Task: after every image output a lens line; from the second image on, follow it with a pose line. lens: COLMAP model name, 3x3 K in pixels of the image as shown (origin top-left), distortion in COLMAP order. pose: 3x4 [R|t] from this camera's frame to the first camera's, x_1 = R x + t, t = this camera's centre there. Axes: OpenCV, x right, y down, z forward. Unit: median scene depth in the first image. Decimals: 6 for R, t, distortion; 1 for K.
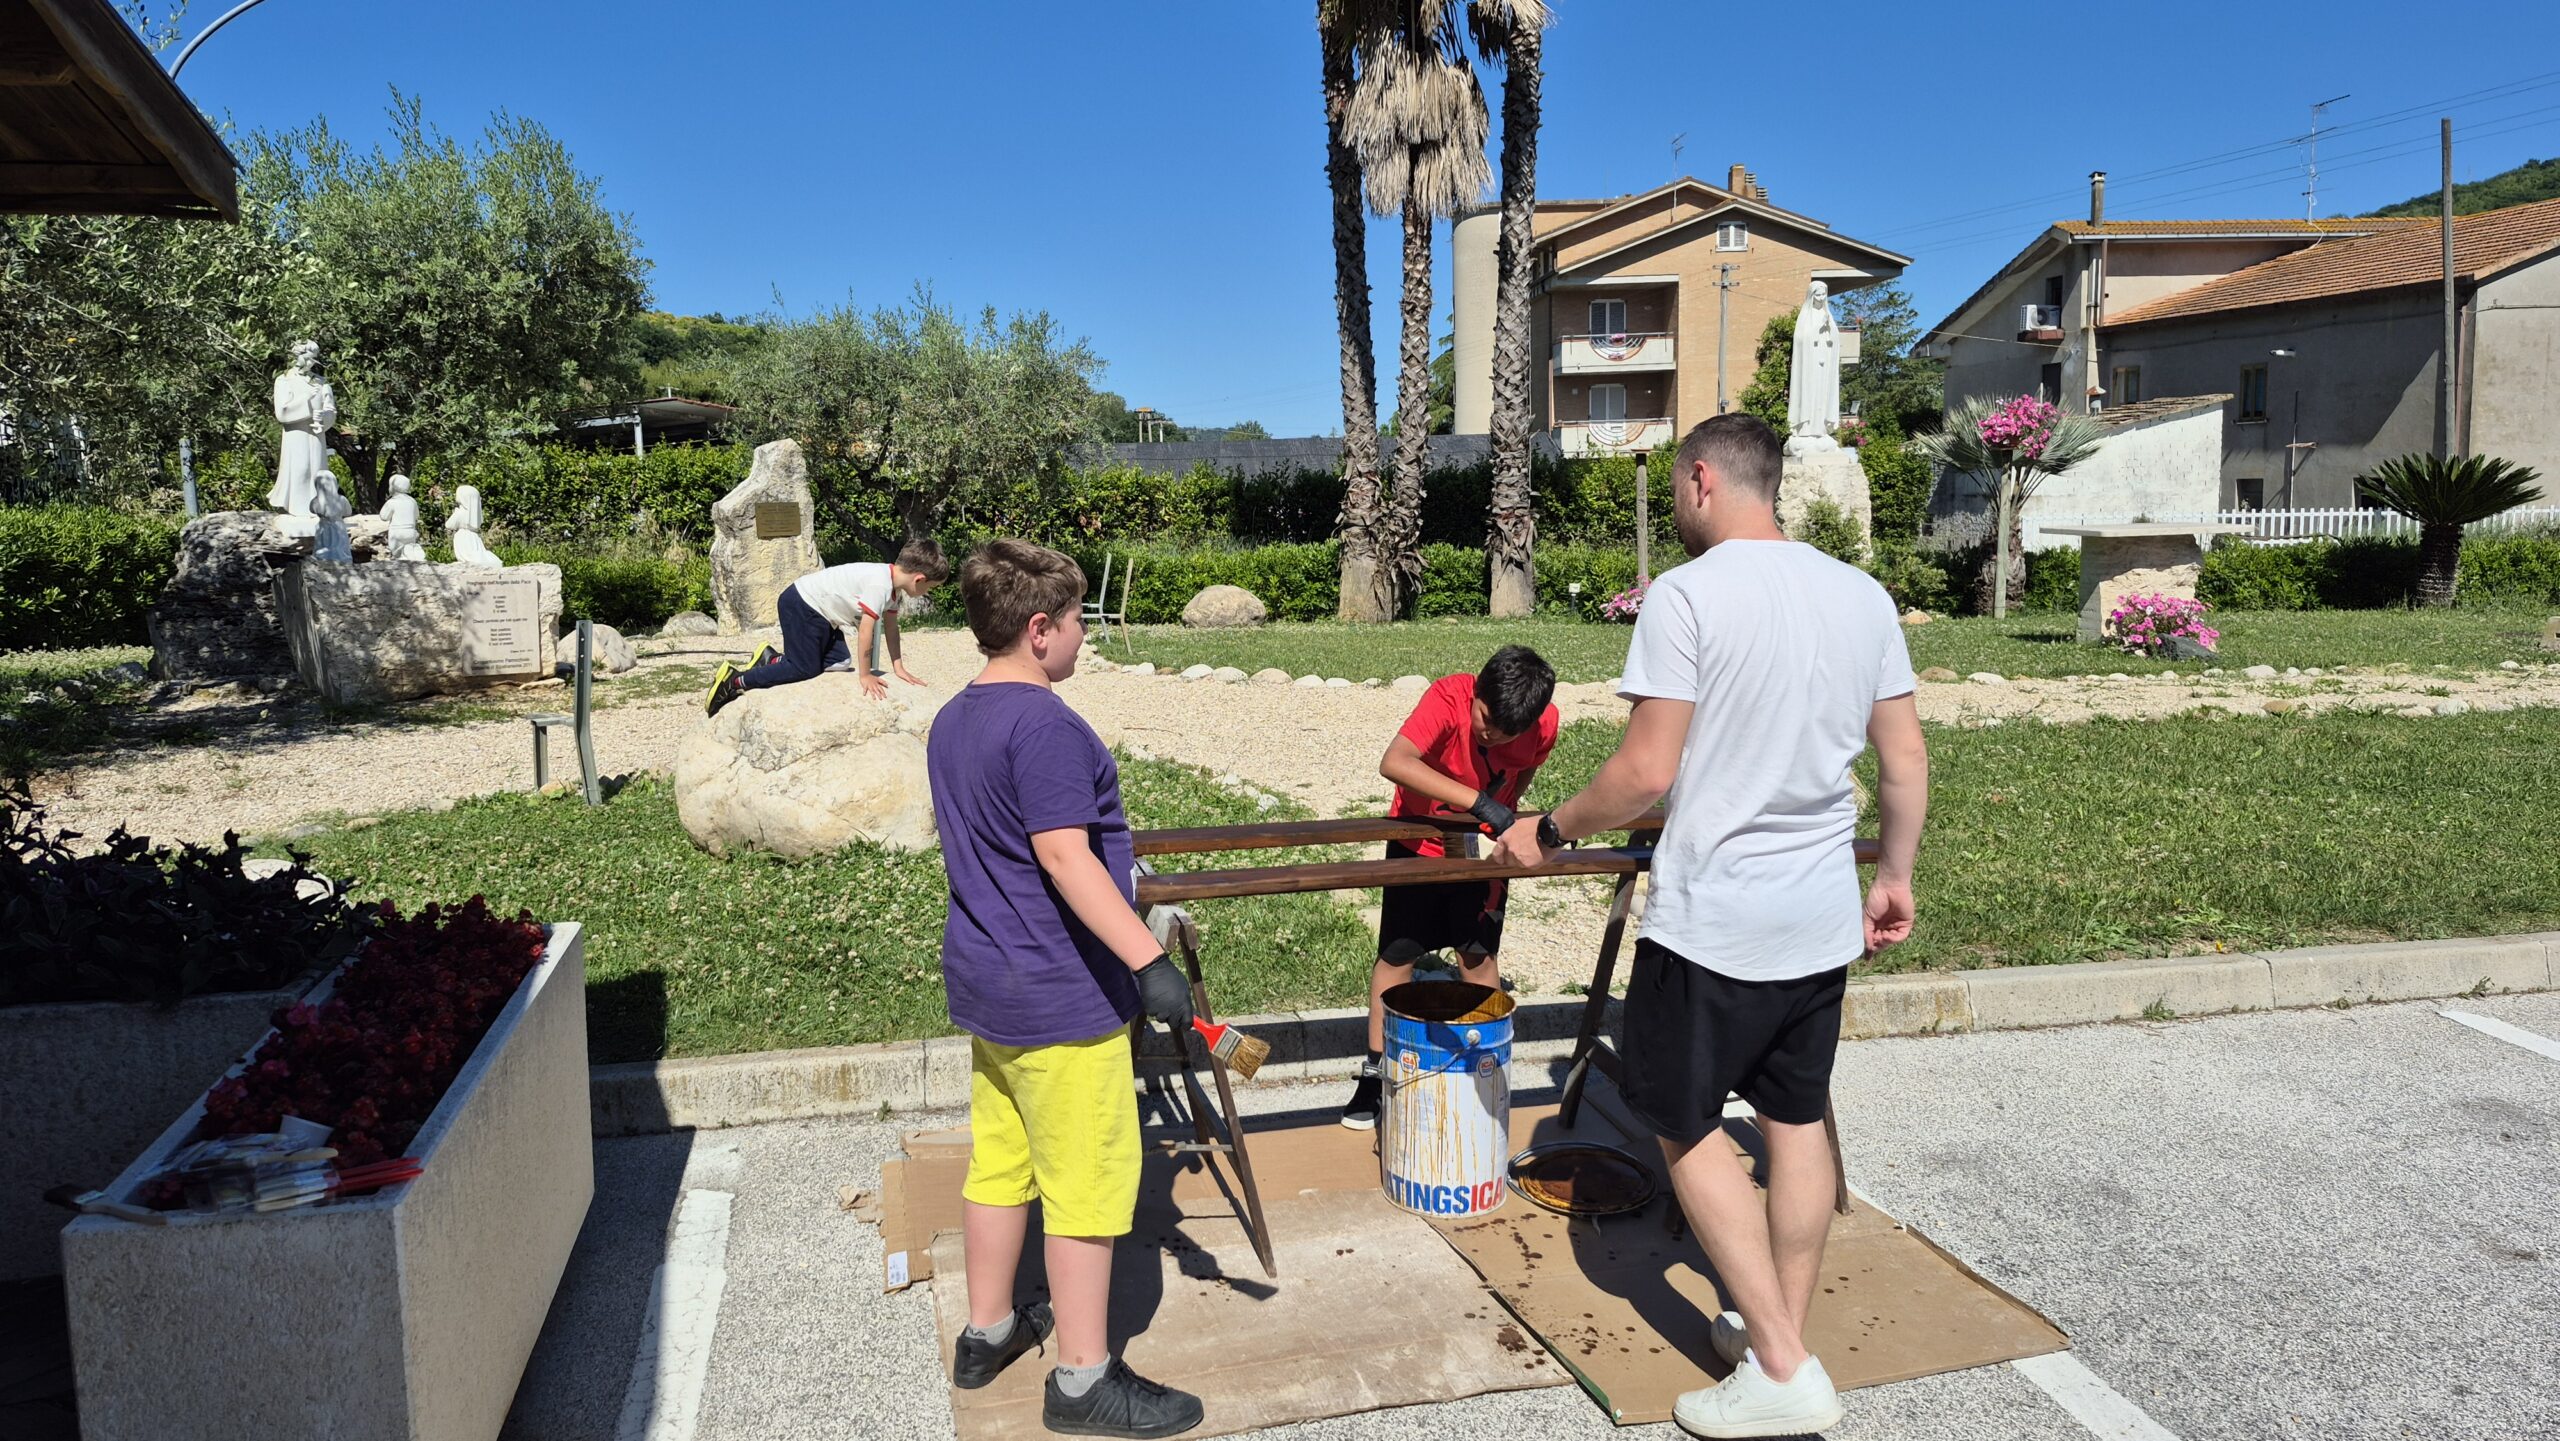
lens RADIAL K [[1757.6, 0, 1257.9], [0, 1757.6, 734.2], [0, 0, 1]] dist [0.059025, -0.085423]
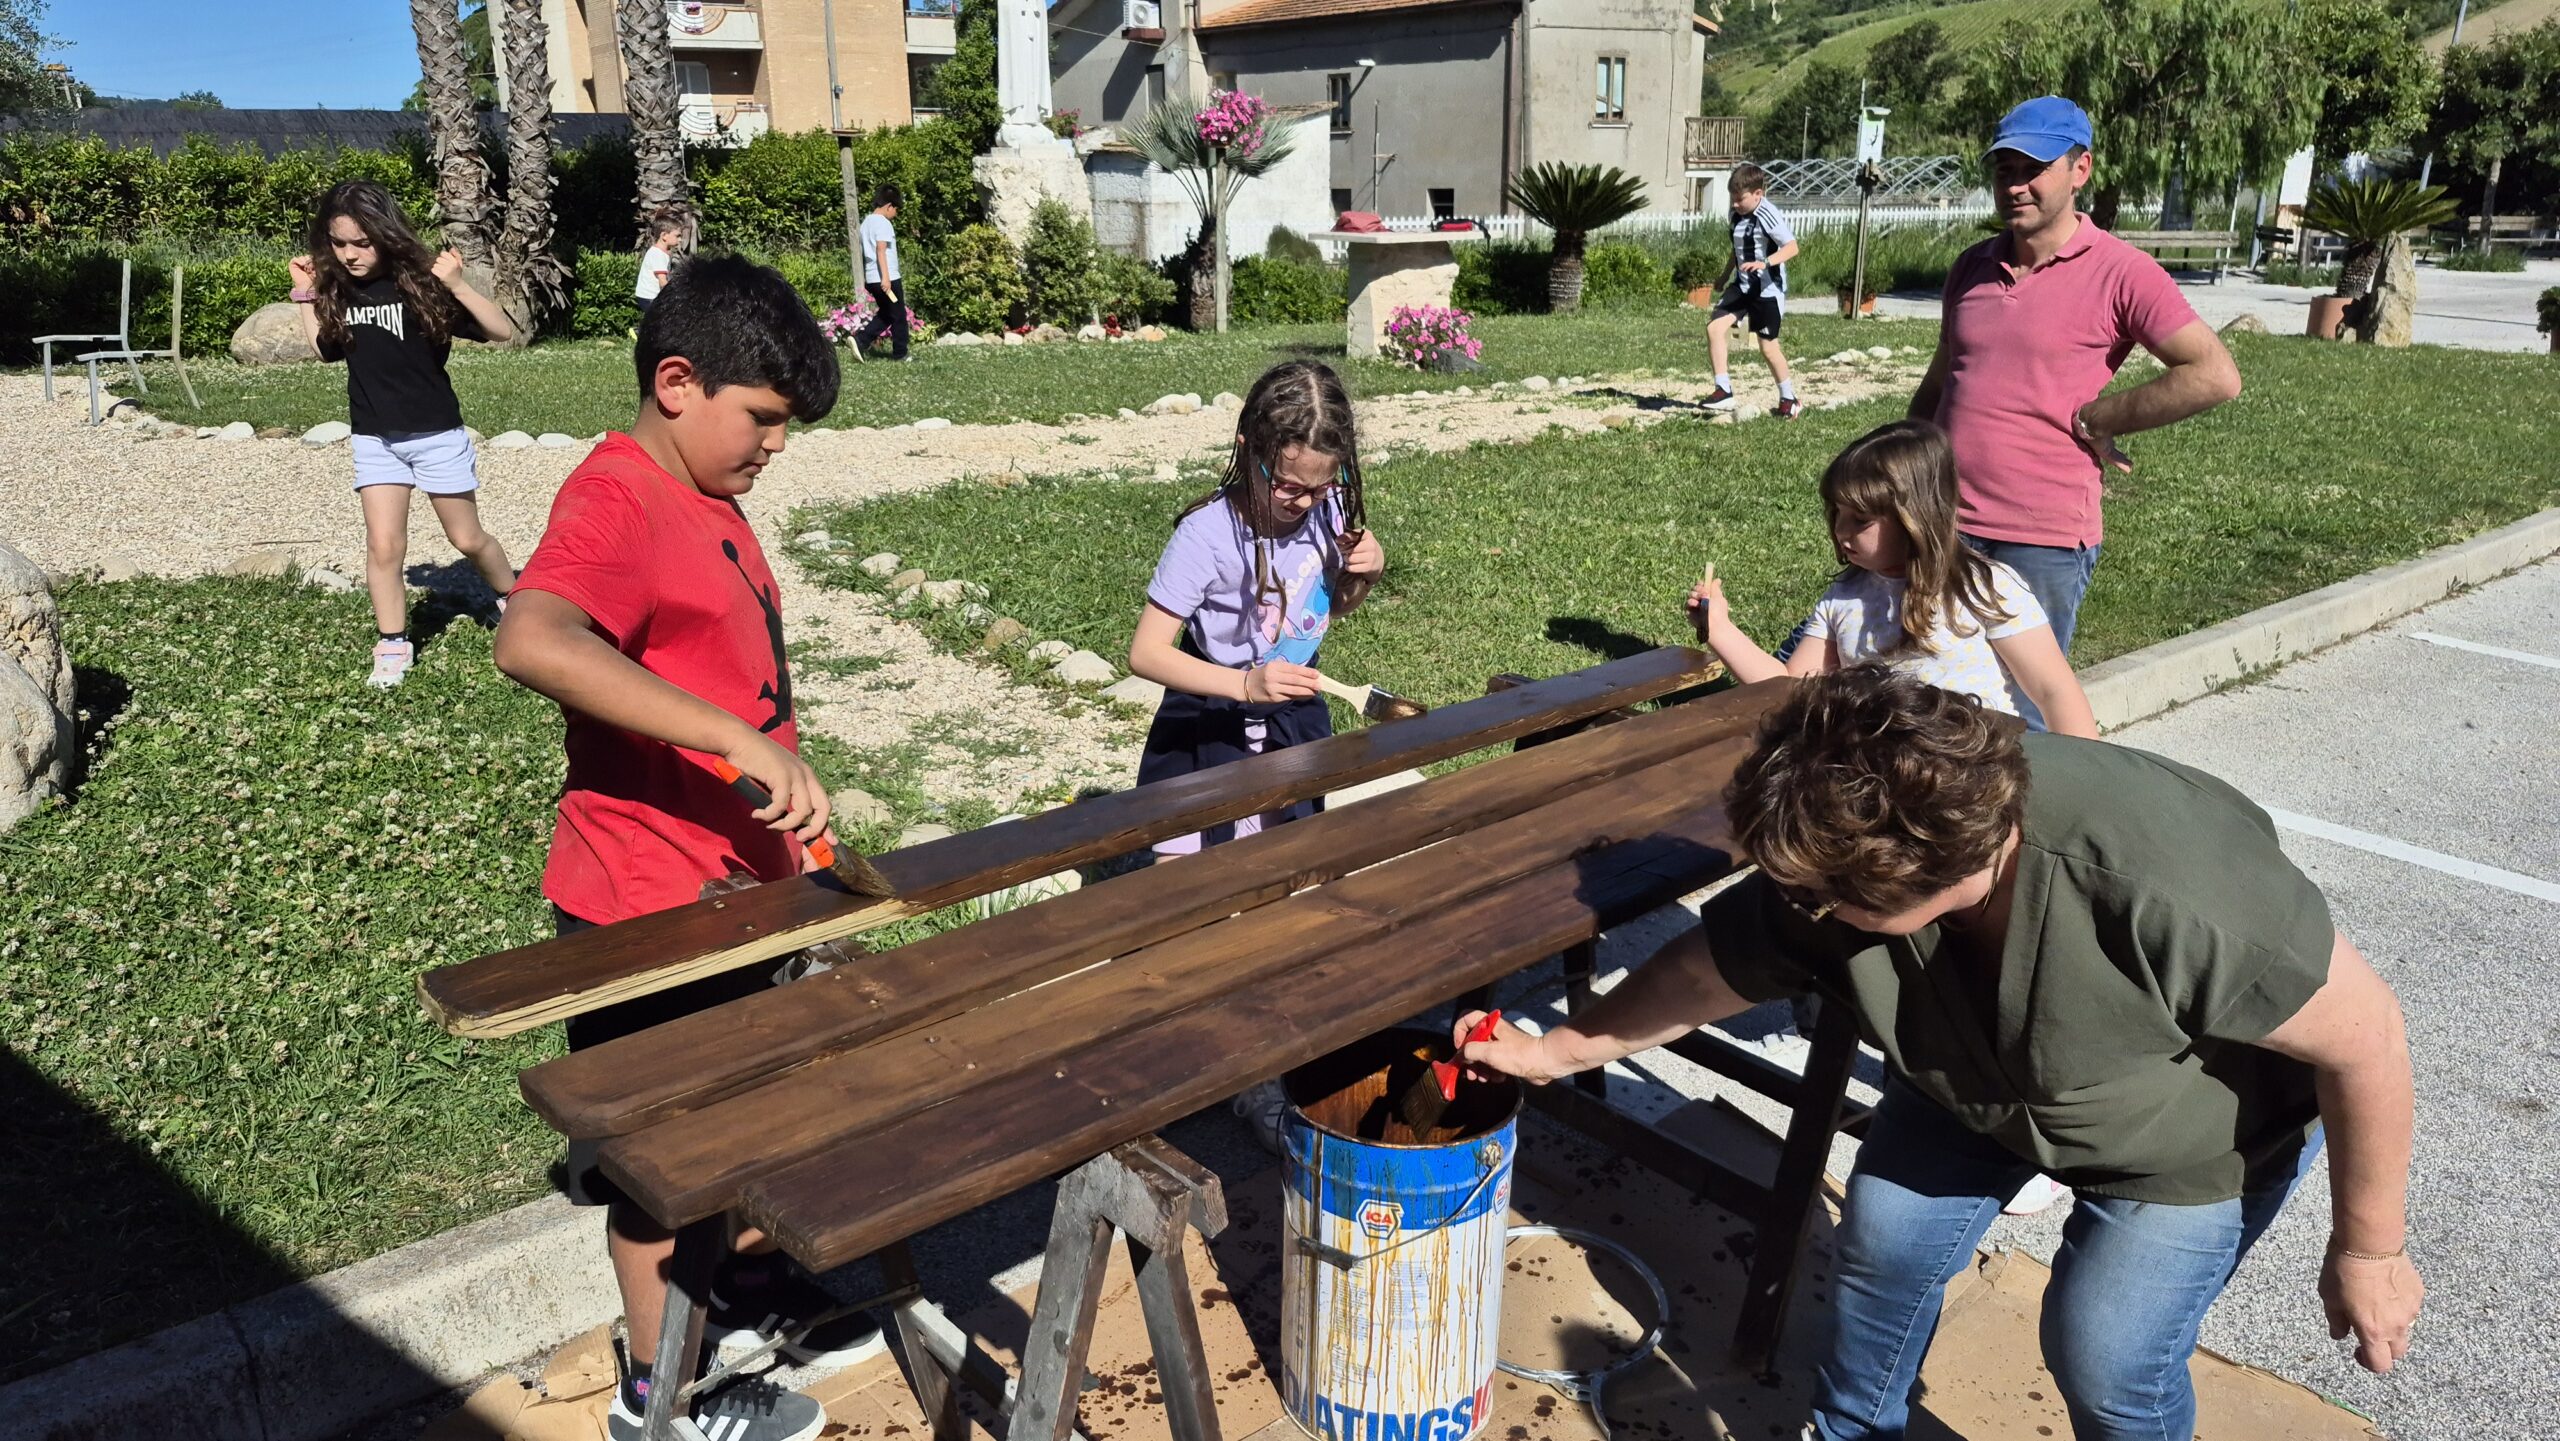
lens RADIAL K [[1752.1, 0, 1270.6], [0, 1752.1, 749.4], [0, 0, 1]] dist [0.069966, -0.082146]
pose [[0.871179, -0.134418, 0.472207, -0.039587], [0.053558, 0.982071, 0.180745, -0.012599], [-0.488036, -0.132170, 0.862758, 0.123095]]
